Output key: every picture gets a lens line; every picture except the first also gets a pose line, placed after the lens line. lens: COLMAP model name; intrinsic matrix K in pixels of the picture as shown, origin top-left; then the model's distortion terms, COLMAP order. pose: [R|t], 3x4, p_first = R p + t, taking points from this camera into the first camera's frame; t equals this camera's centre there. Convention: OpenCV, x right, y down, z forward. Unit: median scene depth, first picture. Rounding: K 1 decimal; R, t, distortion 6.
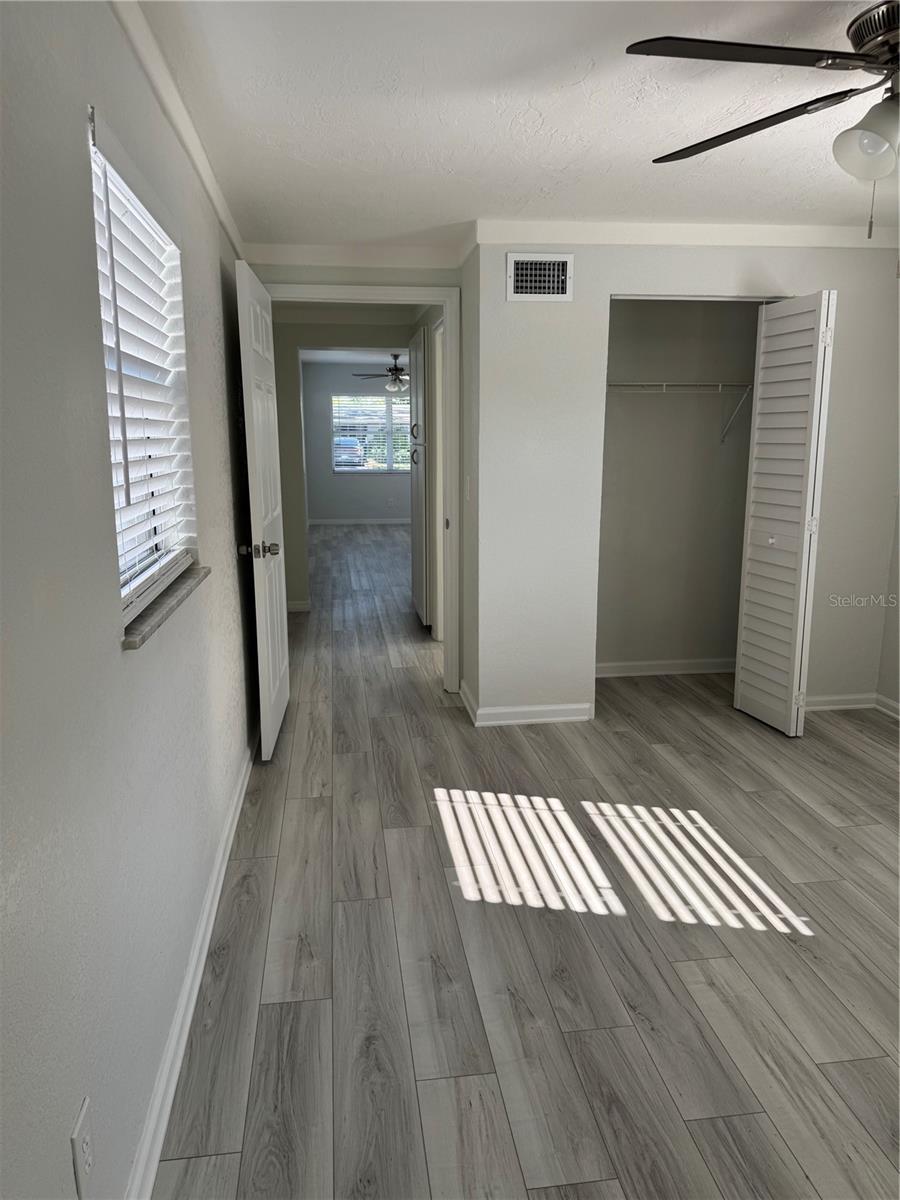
lens RADIAL K [[875.3, 0, 450.0], [0, 875.3, 600.0], [0, 0, 1]] dist [0.030626, -0.003676]
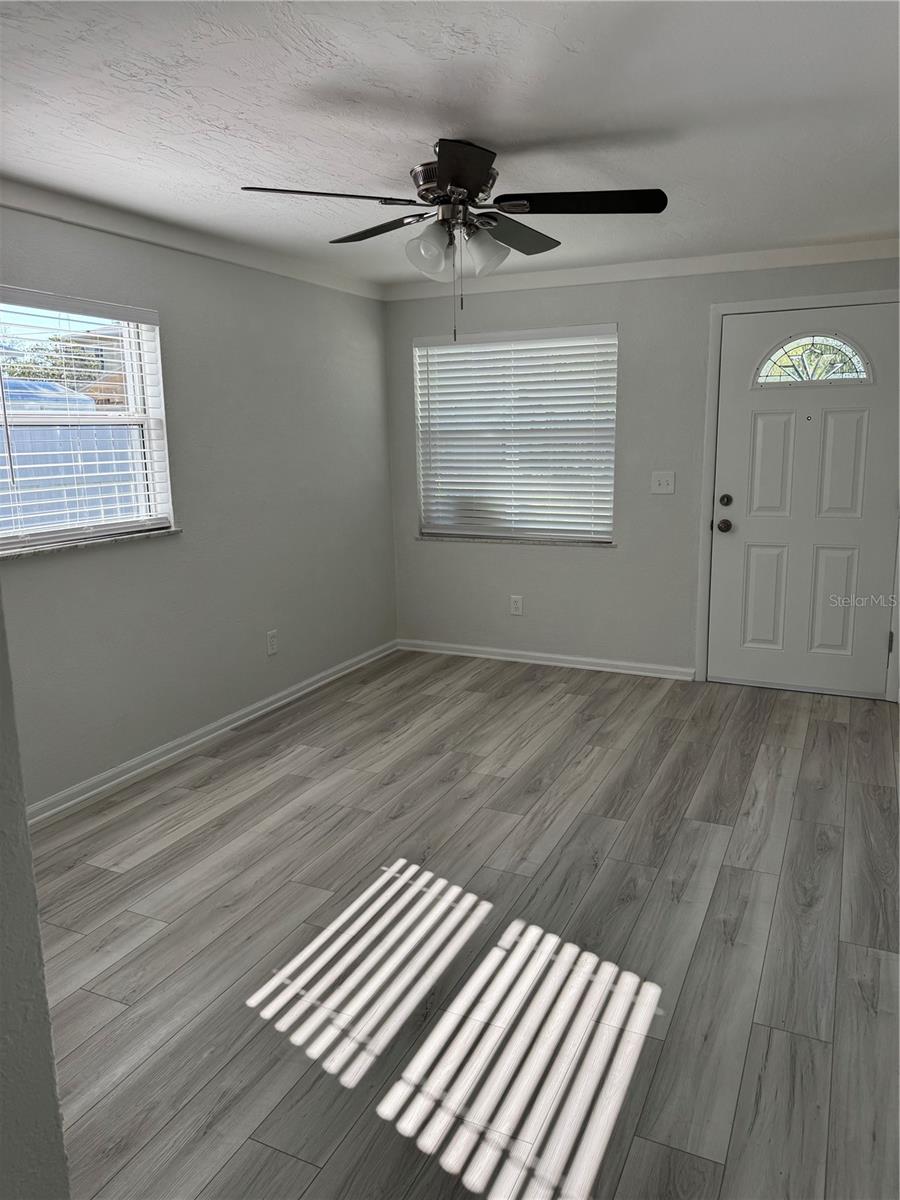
lens RADIAL K [[875.3, 0, 450.0], [0, 875.3, 600.0], [0, 0, 1]] dist [0.030626, -0.003676]
pose [[-0.839698, -0.090200, 0.535510, -0.234964], [0.120273, 0.930730, 0.345363, -0.329187], [-0.529567, 0.354408, -0.770684, 1.651760]]
